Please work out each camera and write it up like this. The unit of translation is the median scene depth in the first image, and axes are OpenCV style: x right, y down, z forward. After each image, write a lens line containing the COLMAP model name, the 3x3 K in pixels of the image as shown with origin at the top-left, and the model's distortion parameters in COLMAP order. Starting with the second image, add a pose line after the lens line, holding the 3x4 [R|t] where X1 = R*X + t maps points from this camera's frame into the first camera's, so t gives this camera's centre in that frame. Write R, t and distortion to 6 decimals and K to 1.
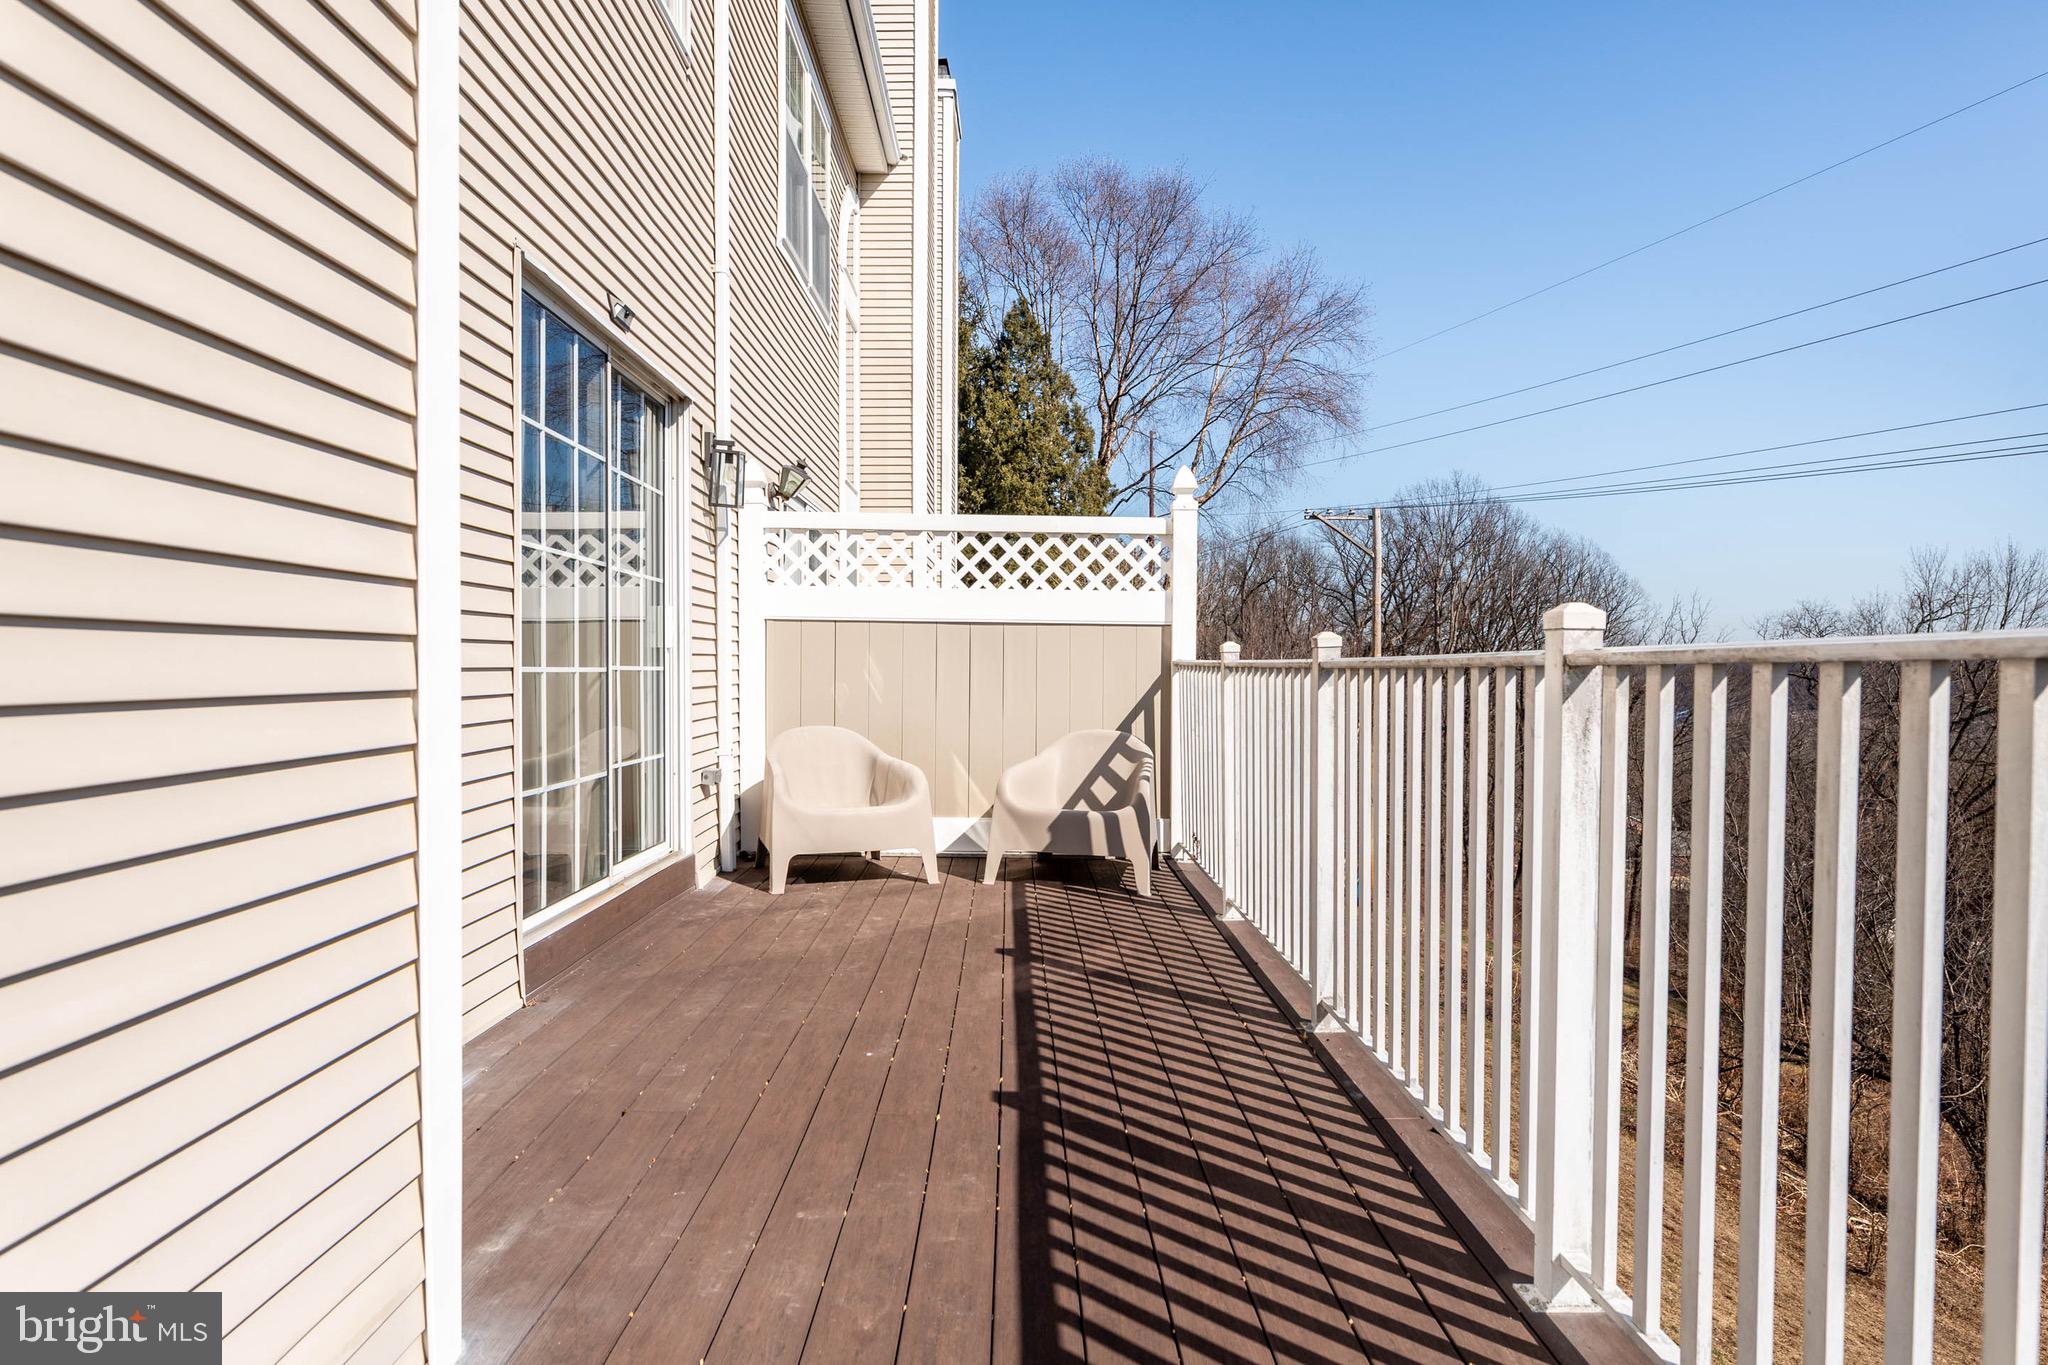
lens RADIAL K [[1171.2, 0, 1026.1], [0, 1171.2, 682.1], [0, 0, 1]] dist [-0.001215, -0.001420]
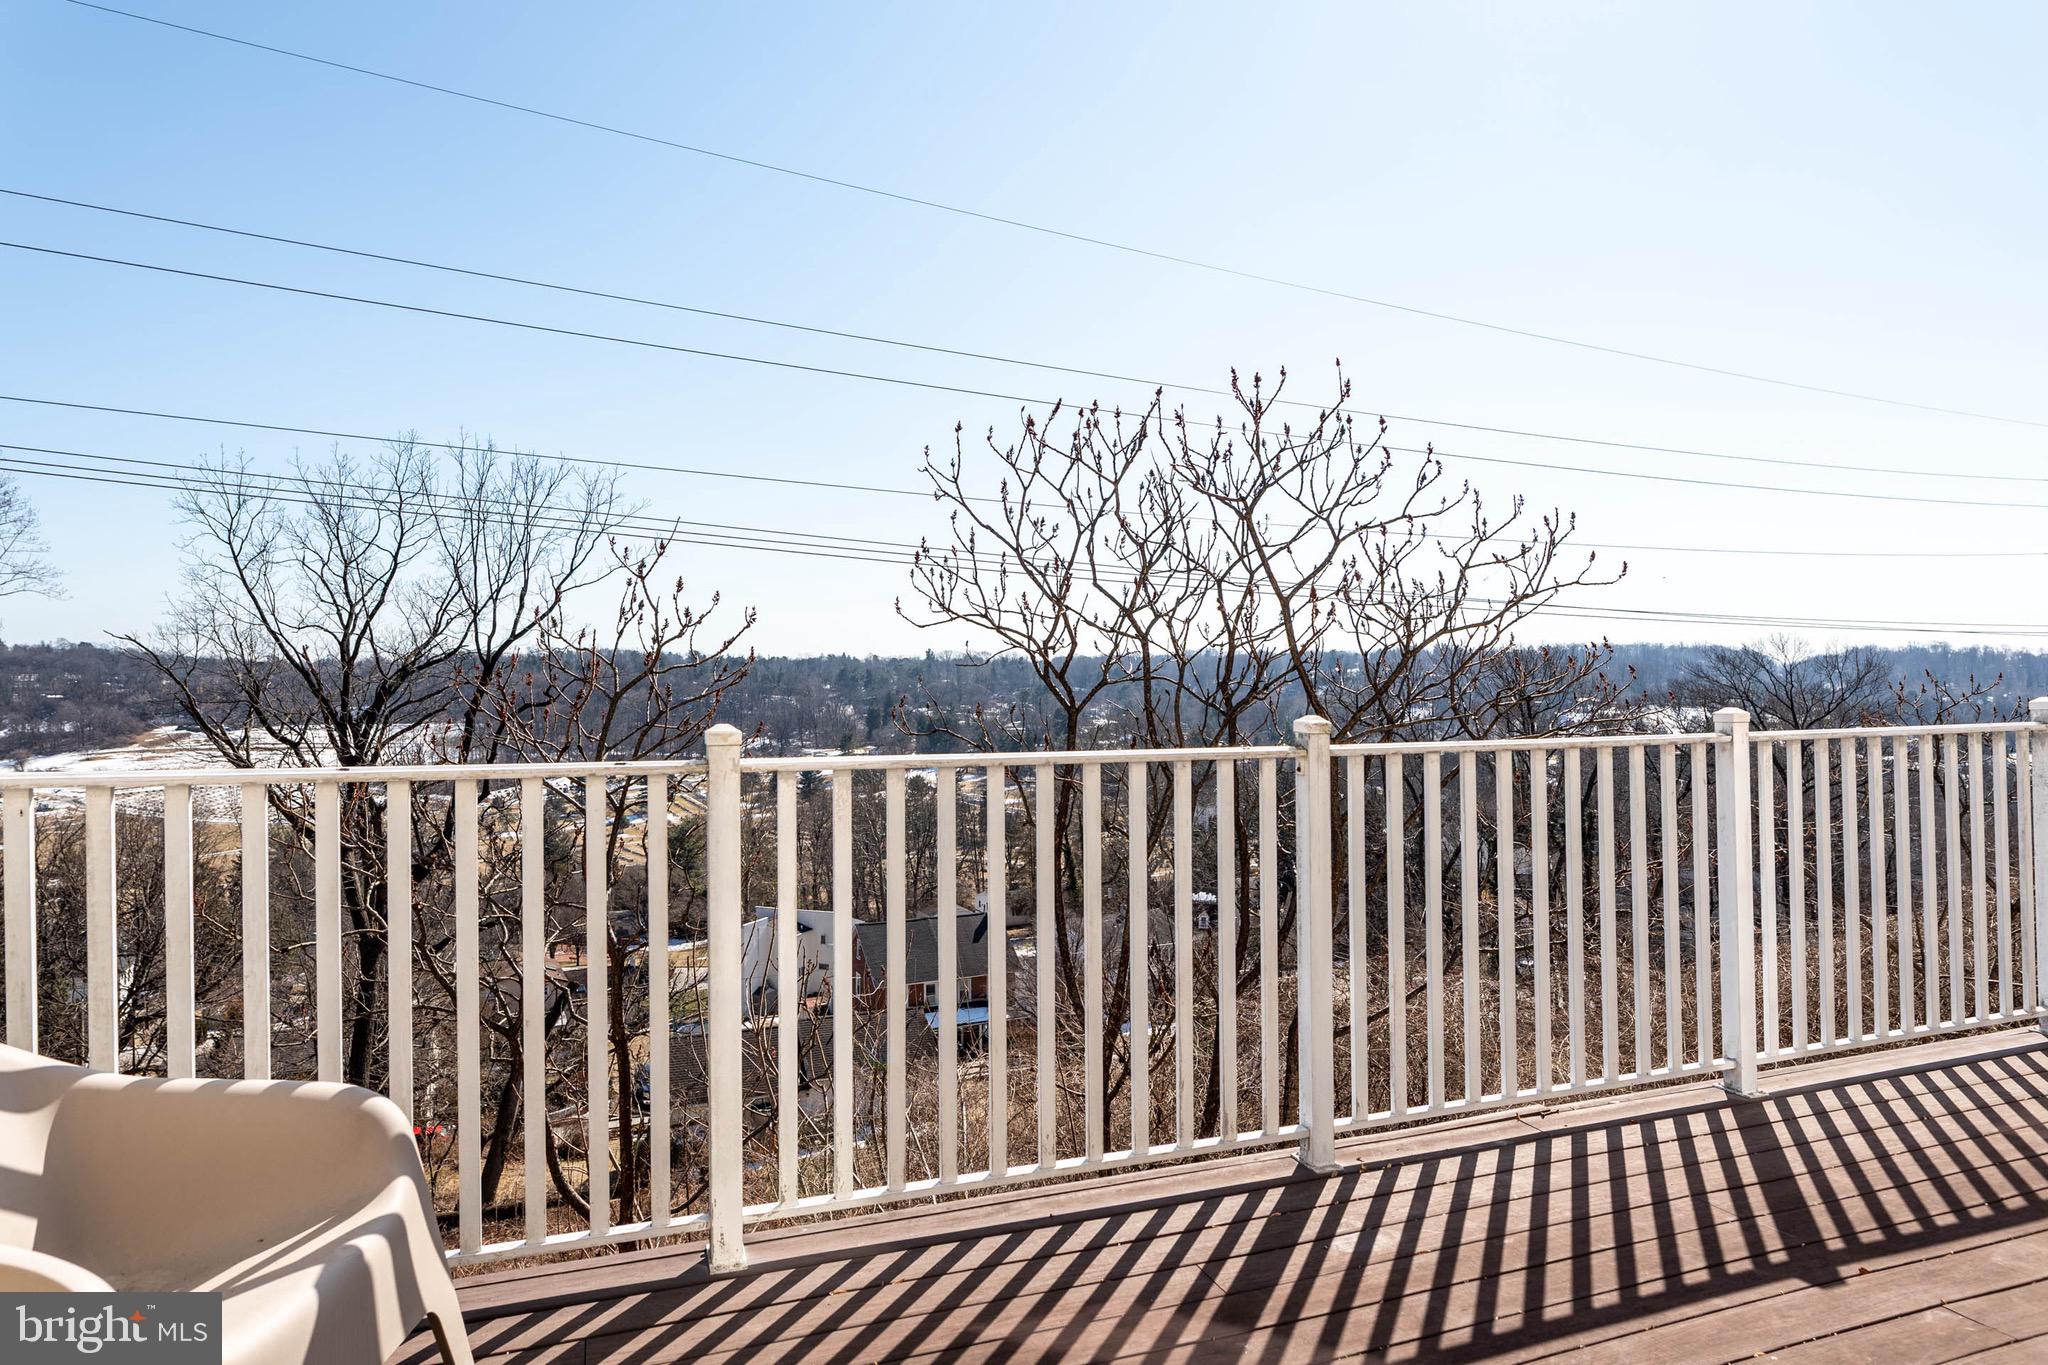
lens RADIAL K [[1171.2, 0, 1026.6], [0, 1171.2, 677.0], [0, 0, 1]] dist [-0.001215, -0.001420]
pose [[-0.318352, 0.007813, 0.947940, -0.736056], [0.016385, 0.999862, -0.002738, -0.114047], [-0.947831, 0.014660, -0.318436, 2.048121]]
